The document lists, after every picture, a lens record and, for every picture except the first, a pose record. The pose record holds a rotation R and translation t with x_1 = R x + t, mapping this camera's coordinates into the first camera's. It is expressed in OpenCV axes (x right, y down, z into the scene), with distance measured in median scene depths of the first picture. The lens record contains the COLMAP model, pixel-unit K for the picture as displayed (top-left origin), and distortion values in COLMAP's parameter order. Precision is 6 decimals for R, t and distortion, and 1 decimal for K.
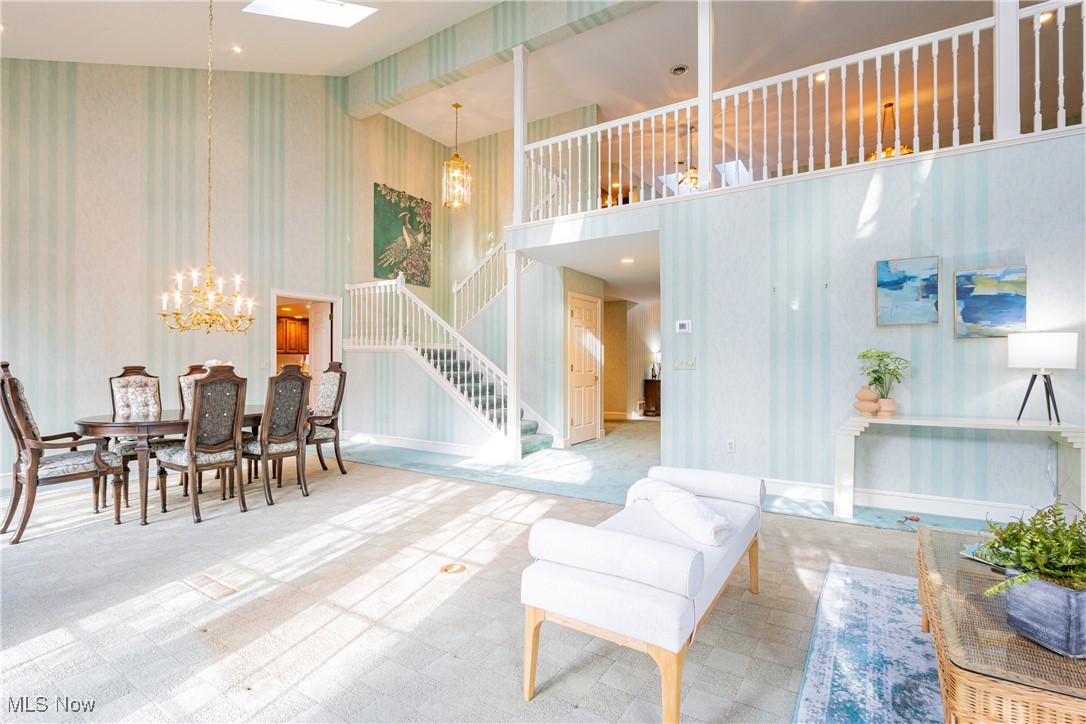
lens RADIAL K [[501.2, 0, 545.8], [0, 501.2, 362.5], [0, 0, 1]] dist [-0.017634, 0.001679]
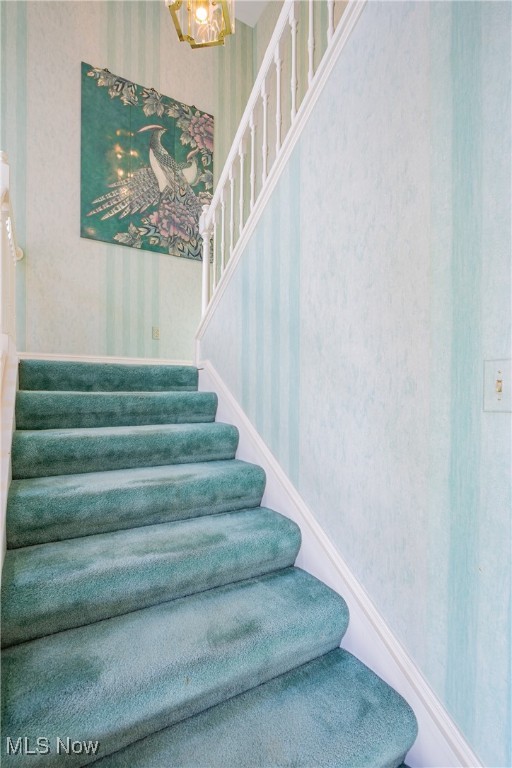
lens RADIAL K [[354.5, 0, 250.4], [0, 354.5, 386.9], [0, 0, 1]] dist [-0.017634, 0.001679]
pose [[0.889877, 0.001096, -0.456198, -0.009486], [-0.002820, 0.999991, -0.003097, -0.009947], [0.456191, 0.004043, 0.889873, 0.697690]]
